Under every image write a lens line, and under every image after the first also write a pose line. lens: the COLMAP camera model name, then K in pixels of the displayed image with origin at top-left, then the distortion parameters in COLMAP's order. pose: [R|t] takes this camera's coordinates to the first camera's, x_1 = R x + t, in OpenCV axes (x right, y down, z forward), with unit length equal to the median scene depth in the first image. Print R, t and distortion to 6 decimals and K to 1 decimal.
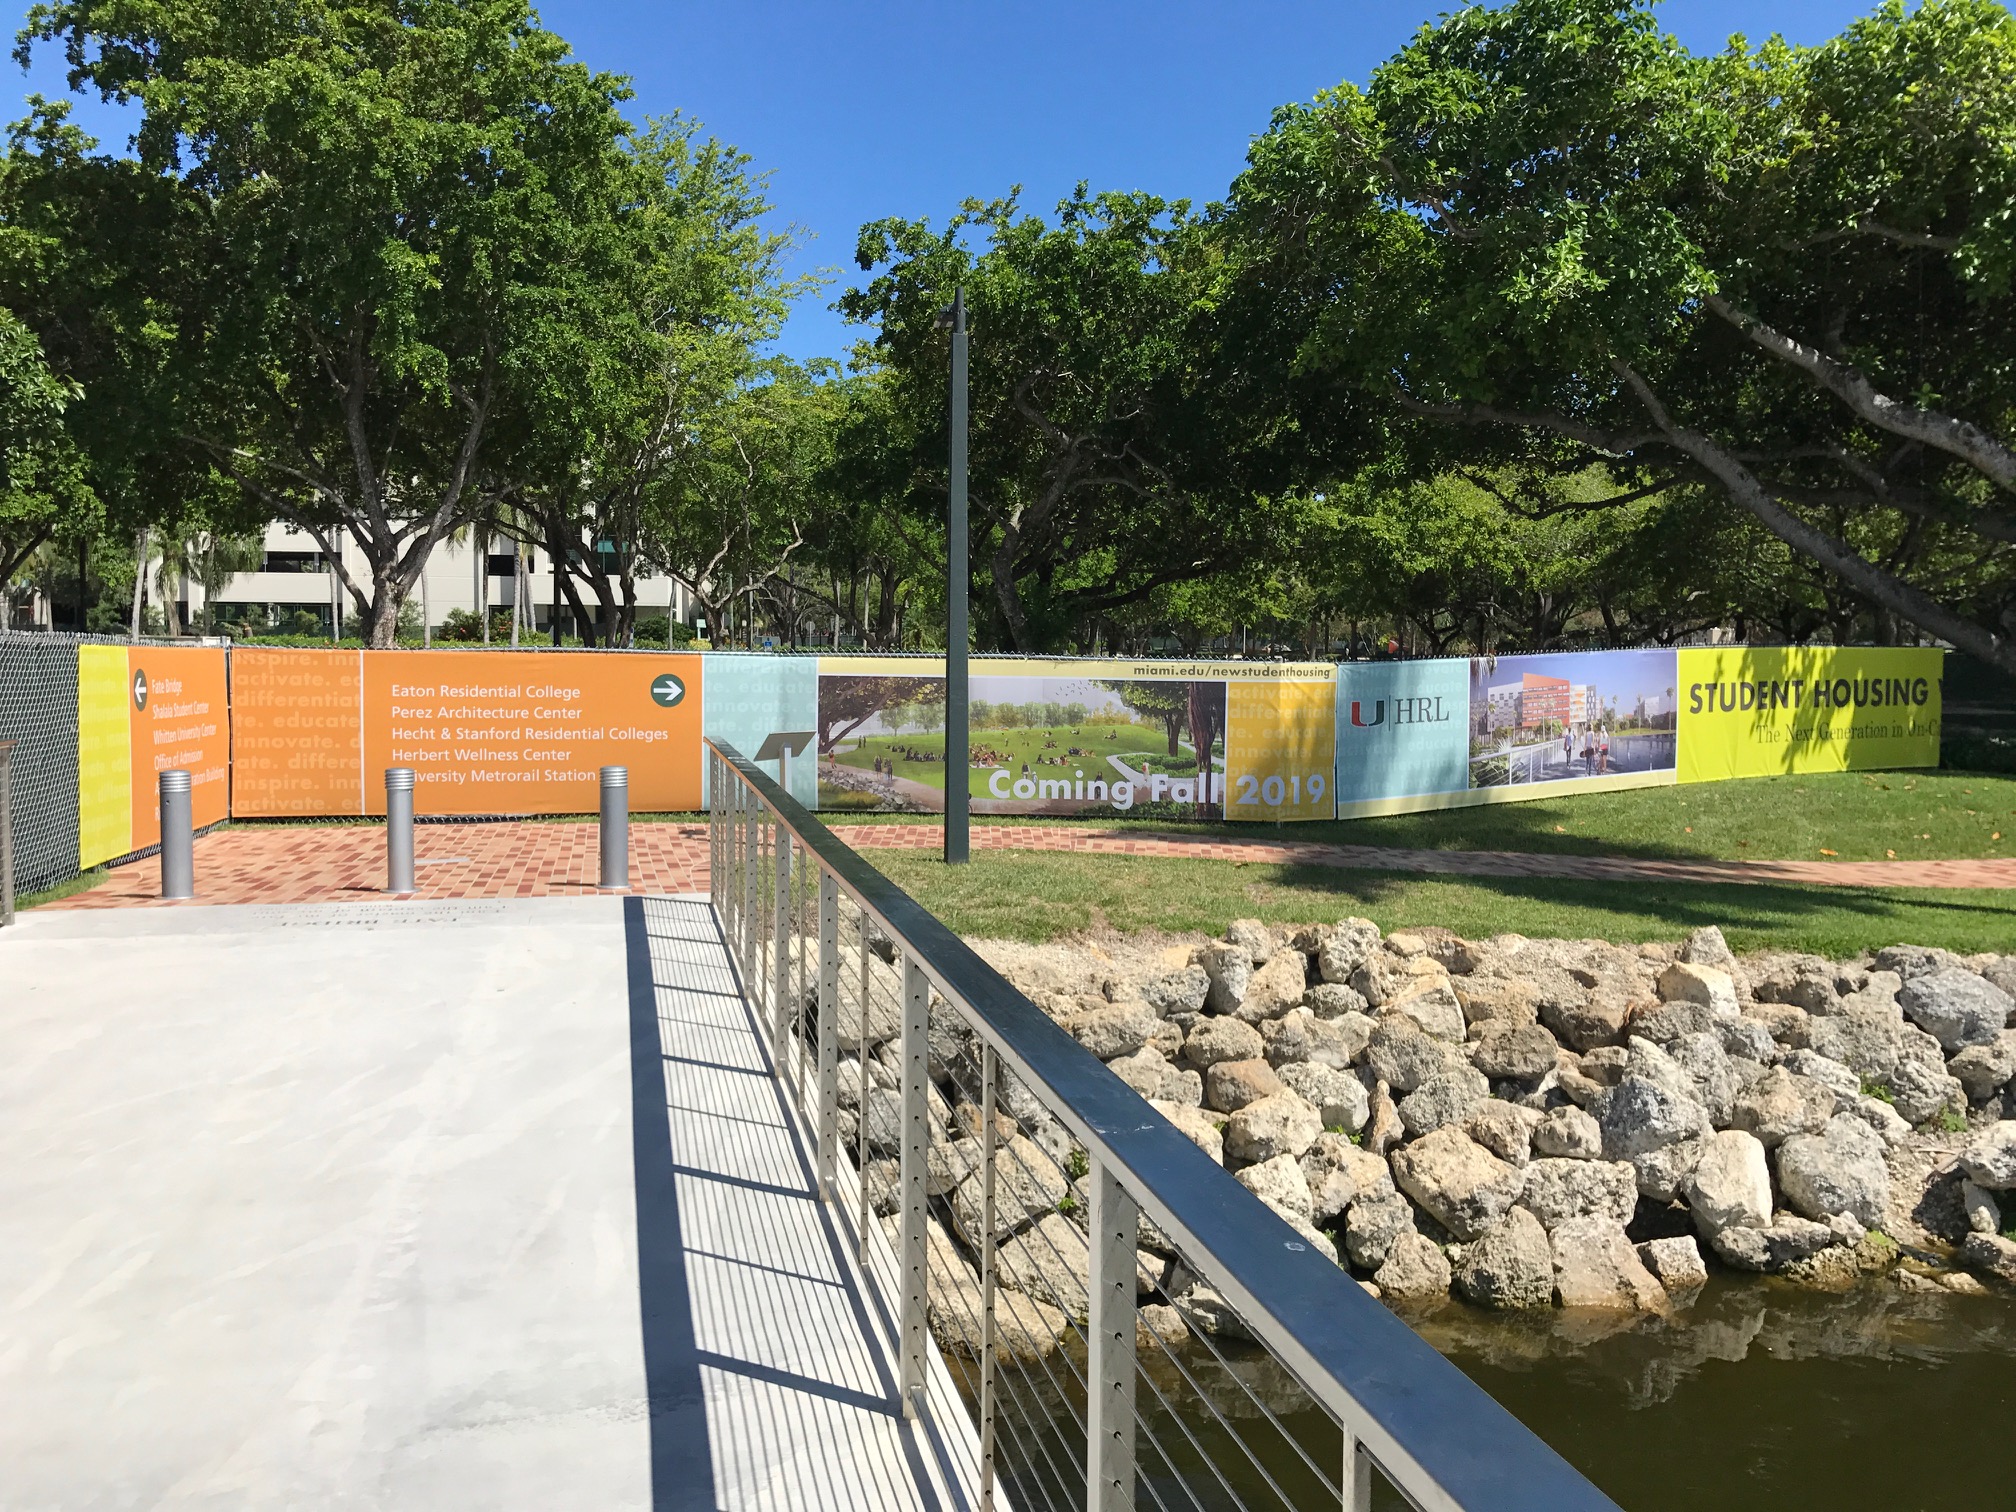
lens RADIAL K [[1643.9, 0, 1008.2], [0, 1643.9, 752.7], [0, 0, 1]] dist [0.013446, -0.003894]
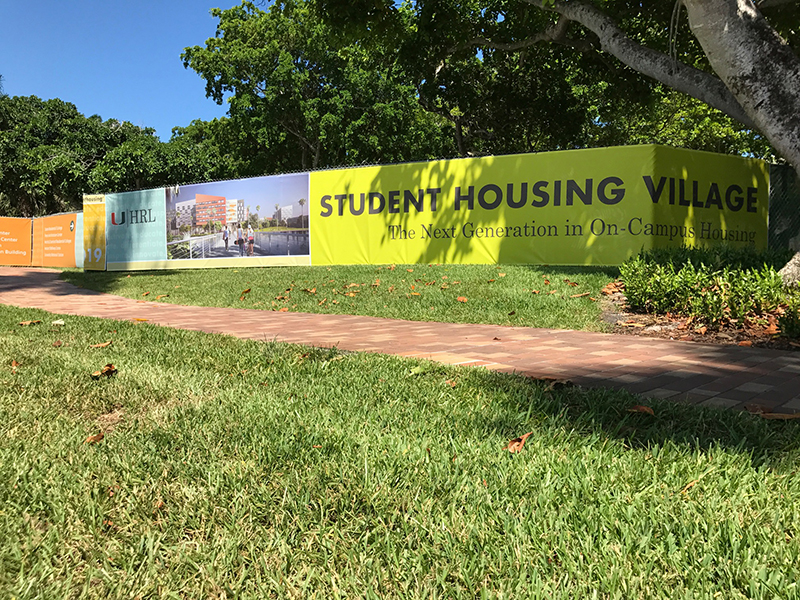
lens RADIAL K [[652.3, 0, 400.2], [0, 652.3, 299.6], [0, 0, 1]] dist [0.013446, -0.003894]
pose [[0.473283, 0.029016, -0.880432, 0.973324], [-0.086751, 0.996134, -0.013805, 0.050663], [0.876628, 0.082912, 0.473971, 0.827284]]
